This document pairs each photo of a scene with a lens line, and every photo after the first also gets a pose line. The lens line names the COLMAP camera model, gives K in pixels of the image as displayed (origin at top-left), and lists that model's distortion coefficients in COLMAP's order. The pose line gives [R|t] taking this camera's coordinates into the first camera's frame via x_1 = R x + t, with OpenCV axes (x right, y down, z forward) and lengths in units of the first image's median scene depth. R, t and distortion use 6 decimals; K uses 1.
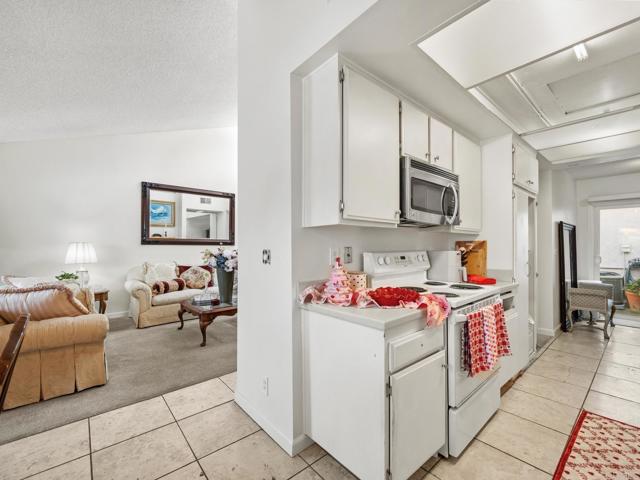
lens RADIAL K [[283.4, 0, 328.4], [0, 283.4, 244.5], [0, 0, 1]] dist [0.000327, 0.000030]
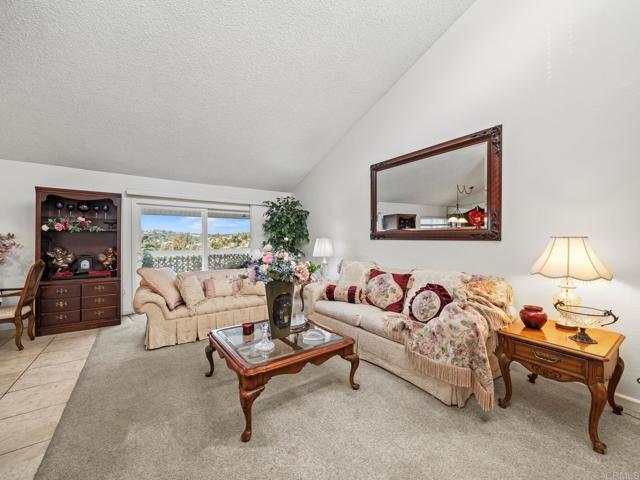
lens RADIAL K [[261.9, 0, 314.1], [0, 261.9, 240.7], [0, 0, 1]] dist [-0.003407, -0.000215]
pose [[-0.128802, 0.005906, -0.991653, 0.167532], [0.008631, 0.999951, 0.004834, -0.001584], [0.991633, -0.007936, -0.128847, 1.091591]]
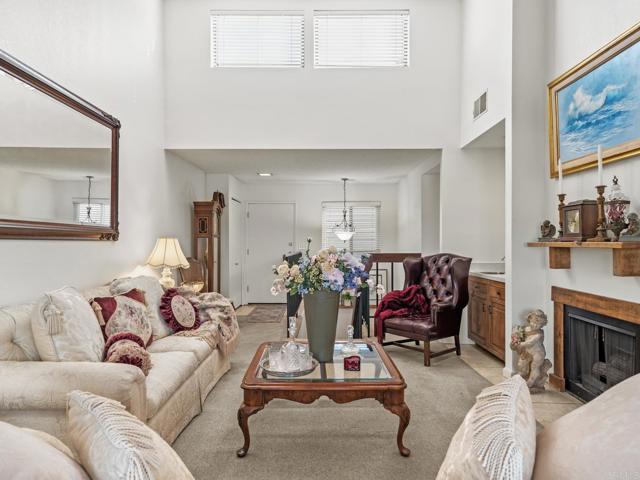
lens RADIAL K [[402.1, 0, 320.0], [0, 402.1, 240.0], [0, 0, 1]] dist [-0.002339, -0.000335]
pose [[0.664162, 0.008472, 0.747540, -0.832843], [-0.012673, 0.999920, -0.000073, -0.001584], [-0.747481, -0.009425, 0.664216, 0.525537]]
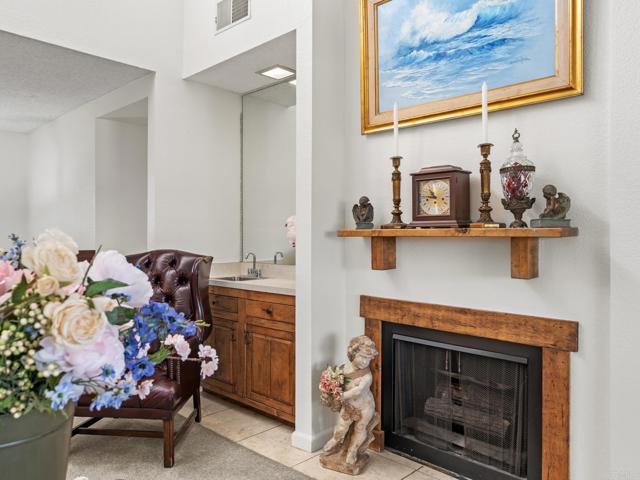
lens RADIAL K [[484.9, 0, 320.0], [0, 484.9, 240.0], [0, 0, 1]] dist [0.000515, -0.001330]
pose [[-0.071790, -0.000860, 0.997419, -0.567628], [-0.019259, 0.999814, -0.000524, 0.011511], [-0.997234, -0.019247, -0.071793, 0.816673]]
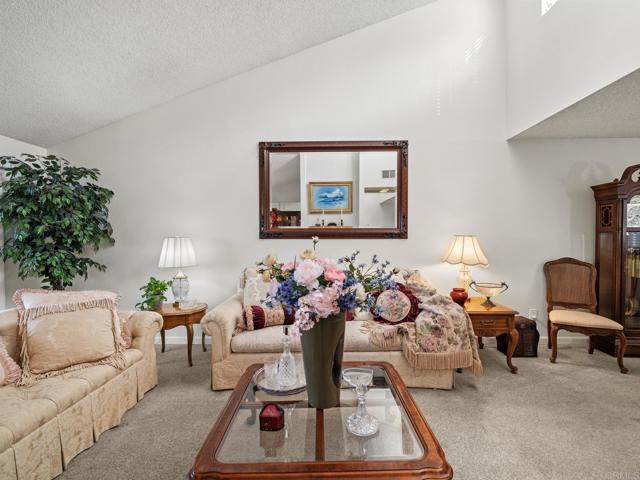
lens RADIAL K [[296.5, 0, 320.0], [0, 296.5, 240.0], [0, 0, 1]] dist [0.001954, -0.000002]
pose [[0.734073, 0.003423, -0.679062, -0.107285], [0.011792, 0.999772, 0.017787, -0.008284], [0.678968, -0.021064, 0.733865, 0.692385]]
